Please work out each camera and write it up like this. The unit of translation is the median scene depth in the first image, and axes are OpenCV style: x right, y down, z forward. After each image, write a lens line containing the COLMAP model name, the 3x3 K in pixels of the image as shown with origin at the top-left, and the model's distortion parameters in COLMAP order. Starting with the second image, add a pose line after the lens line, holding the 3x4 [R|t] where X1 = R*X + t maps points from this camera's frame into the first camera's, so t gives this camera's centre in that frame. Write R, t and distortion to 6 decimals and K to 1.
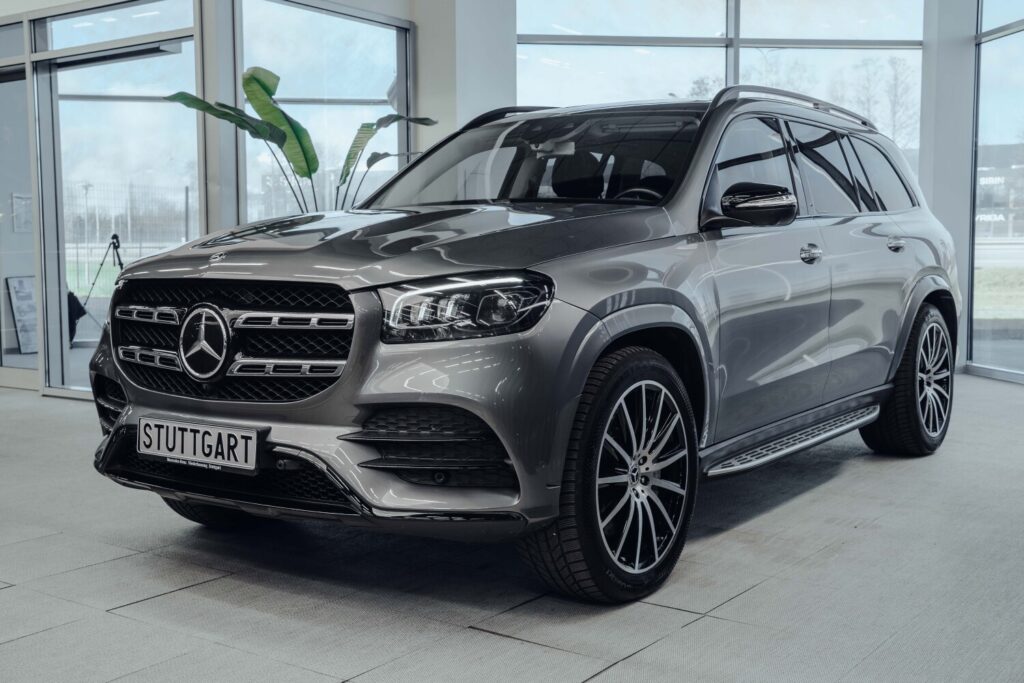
lens RADIAL K [[1350.2, 0, 539.0], [0, 1350.2, 338.0], [0, 0, 1]] dist [0.078654, 0.000000]
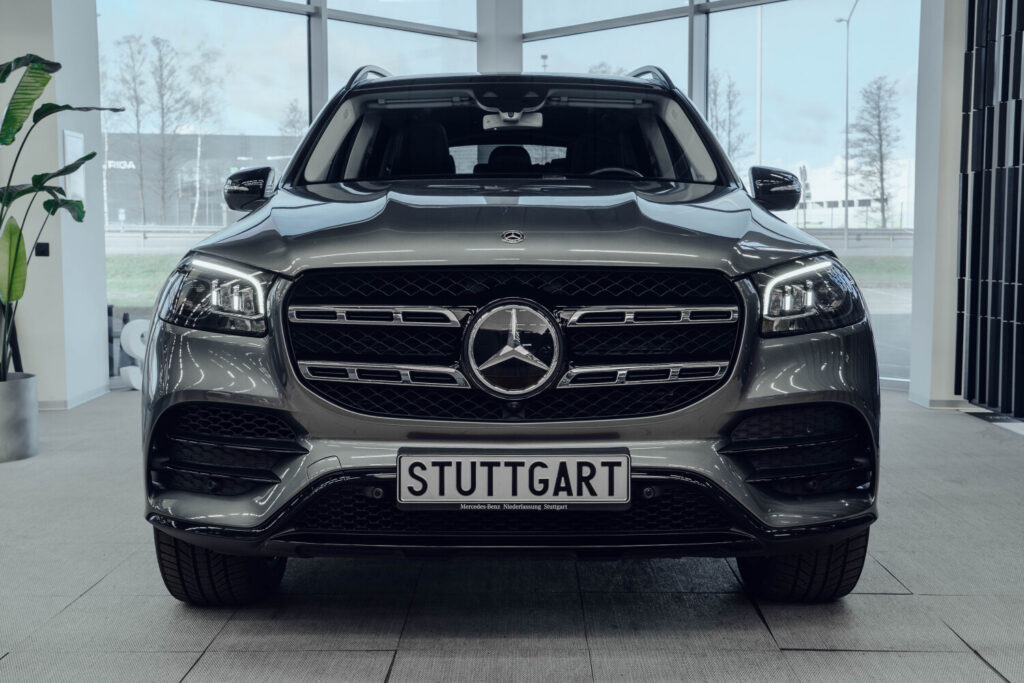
lens RADIAL K [[1350.2, 0, 512.8], [0, 1350.2, 339.7], [0, 0, 1]] dist [0.078654, 0.000000]
pose [[0.756496, -0.042812, 0.652595, -0.747786], [0.036836, 0.999060, 0.022840, -0.019362], [-0.652960, 0.006760, 0.757362, 0.418551]]
